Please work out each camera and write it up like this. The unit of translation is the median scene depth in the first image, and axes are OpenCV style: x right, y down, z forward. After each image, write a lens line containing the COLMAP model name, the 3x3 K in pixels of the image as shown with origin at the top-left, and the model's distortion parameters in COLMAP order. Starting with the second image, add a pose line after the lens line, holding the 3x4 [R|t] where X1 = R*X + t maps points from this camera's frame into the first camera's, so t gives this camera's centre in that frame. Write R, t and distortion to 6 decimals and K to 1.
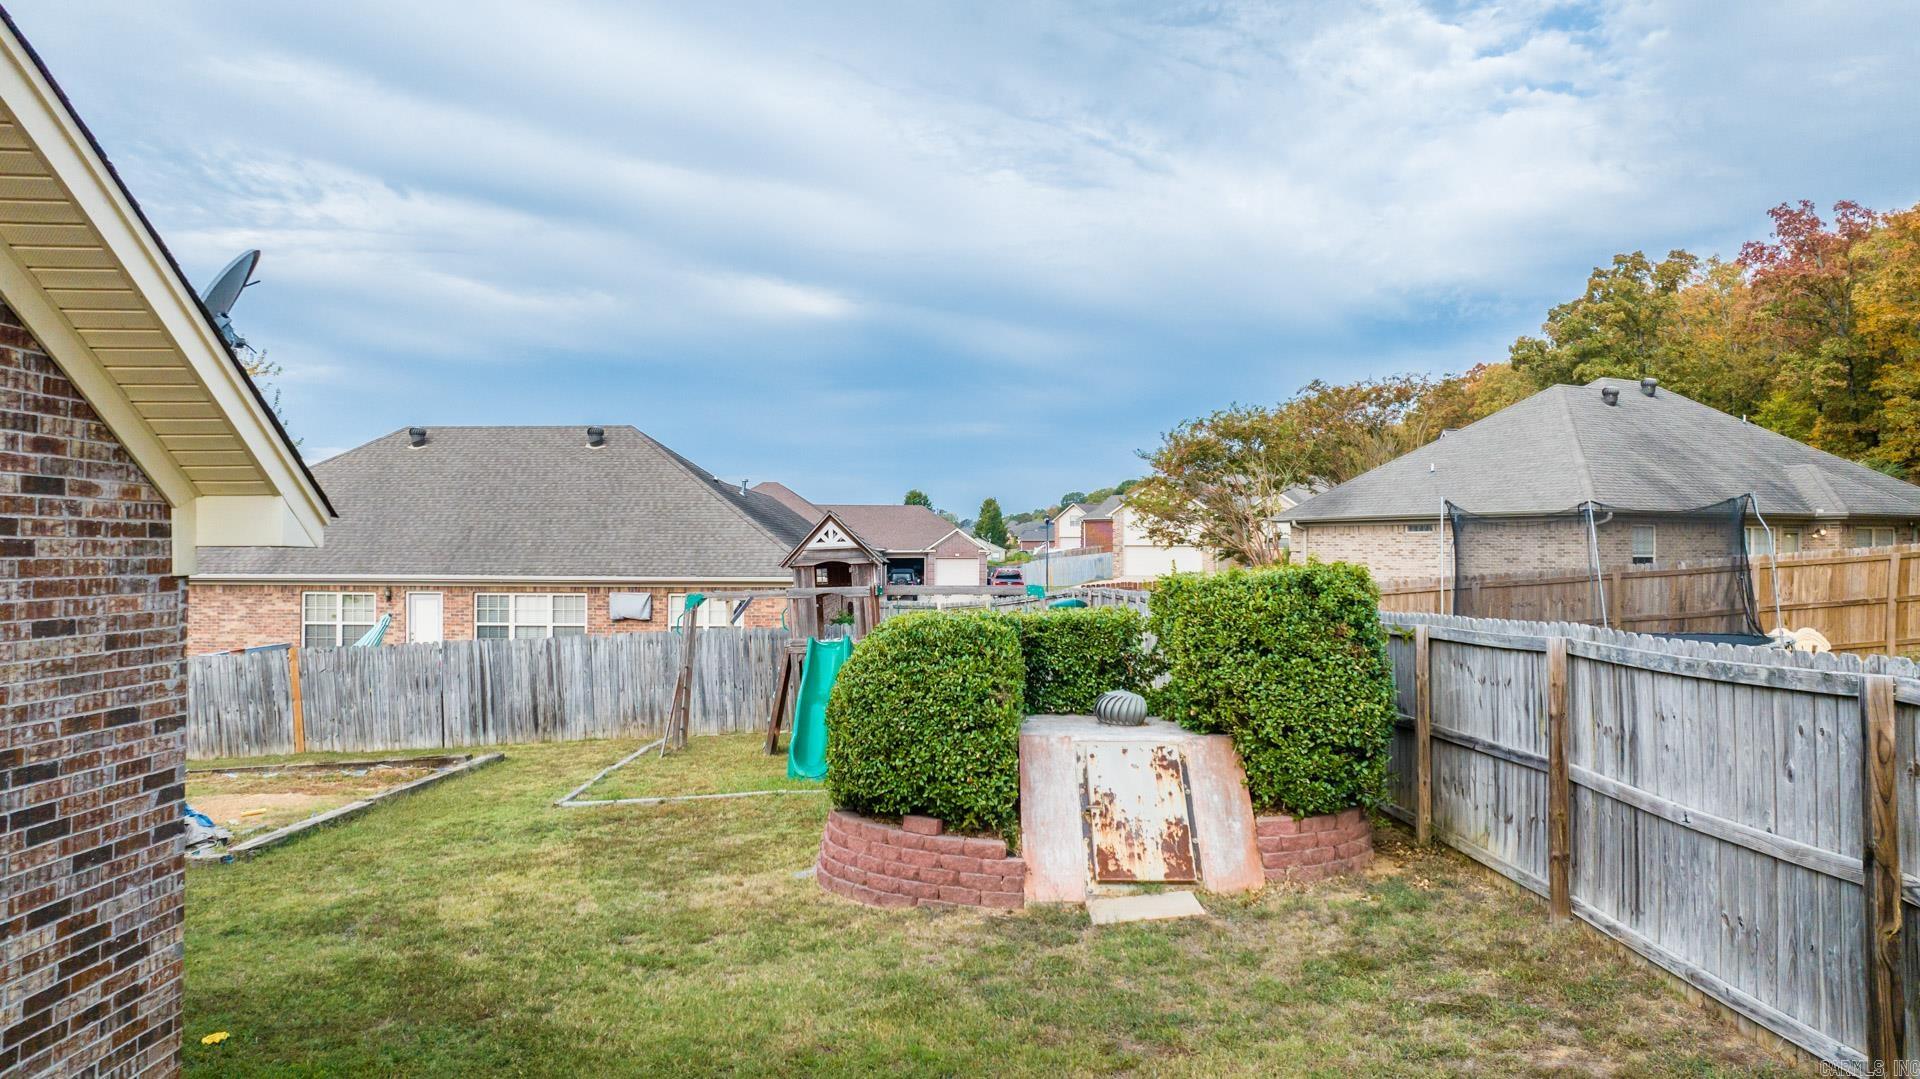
lens RADIAL K [[1385.3, 0, 960.0], [0, 1385.3, 539.5], [0, 0, 1]] dist [-0.010209, -0.007837]
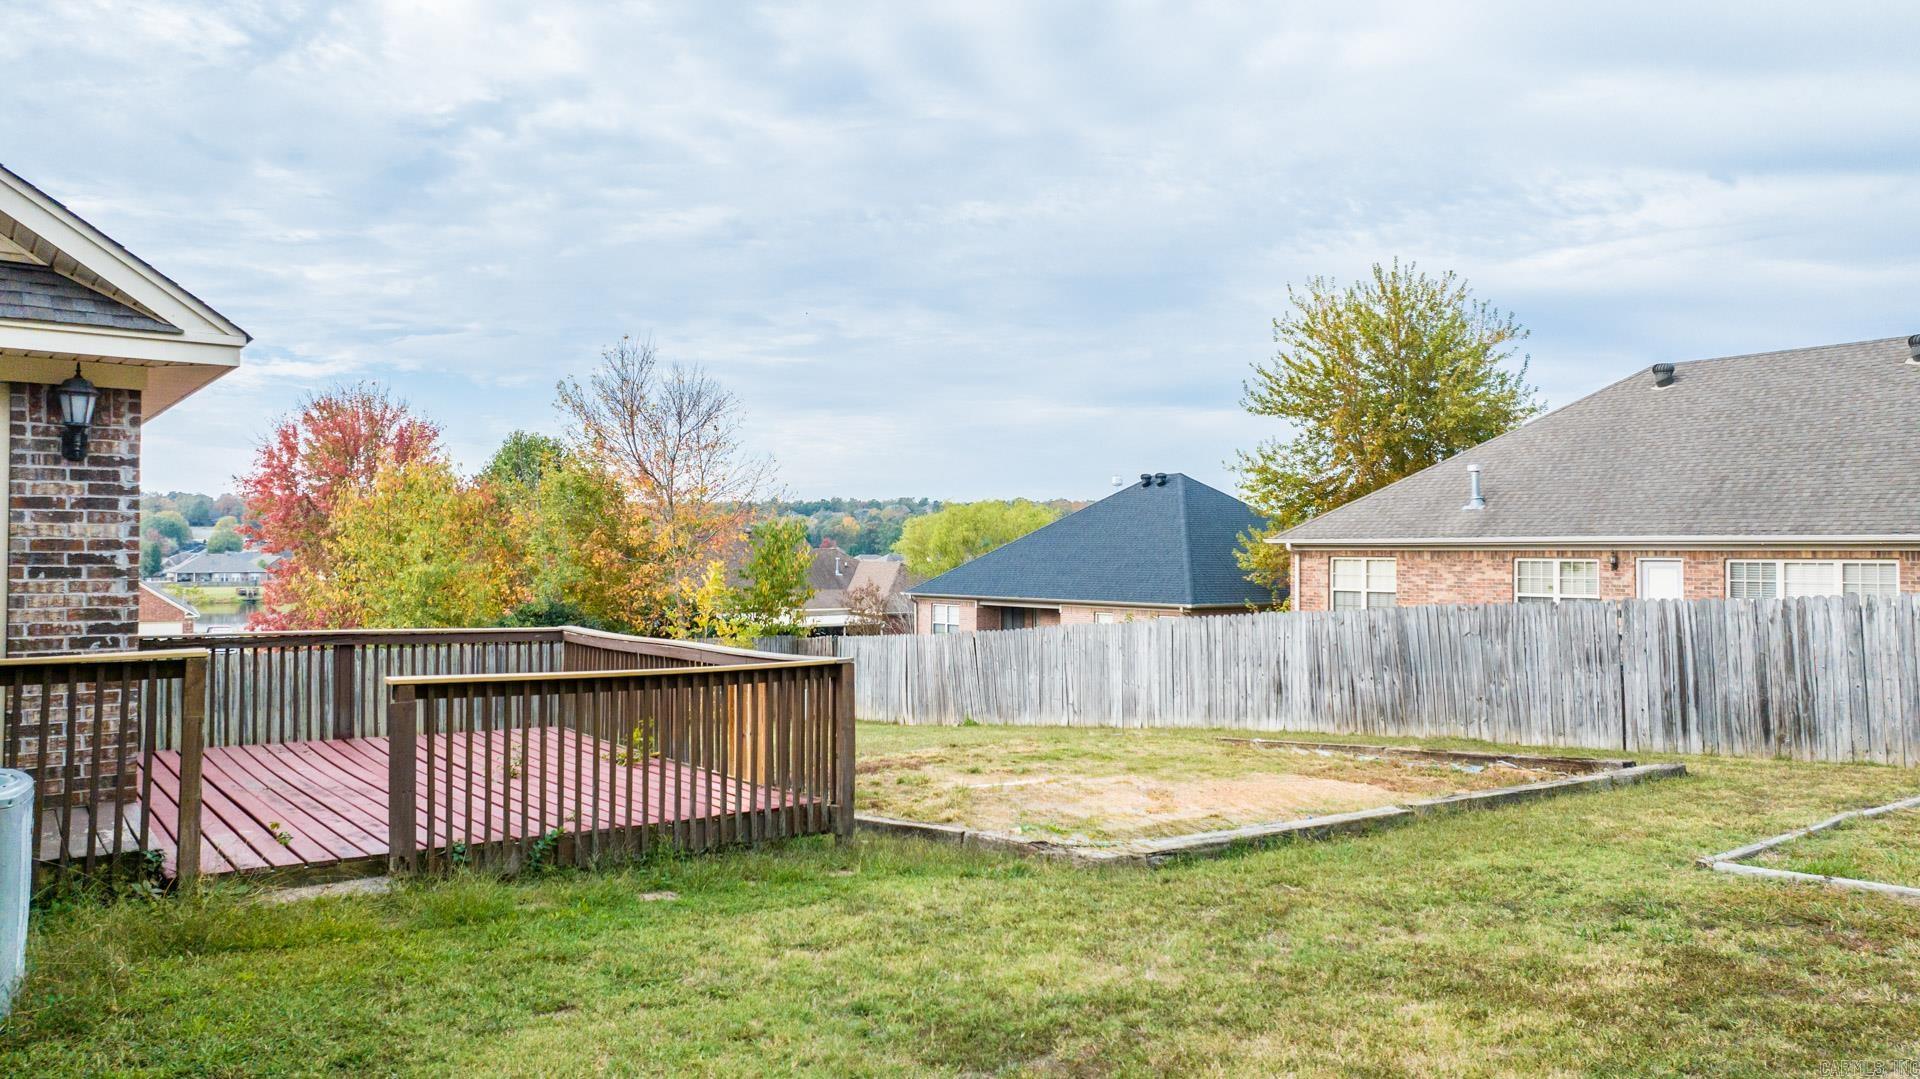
lens RADIAL K [[1371.9, 0, 996.0], [0, 1371.9, 532.5], [0, 0, 1]] dist [-0.003001, 0.041807]
pose [[0.640060, -0.015432, -0.768170, -0.038139], [0.007100, 0.999874, -0.014171, 0.046580], [0.768292, 0.003617, 0.640089, 0.301944]]
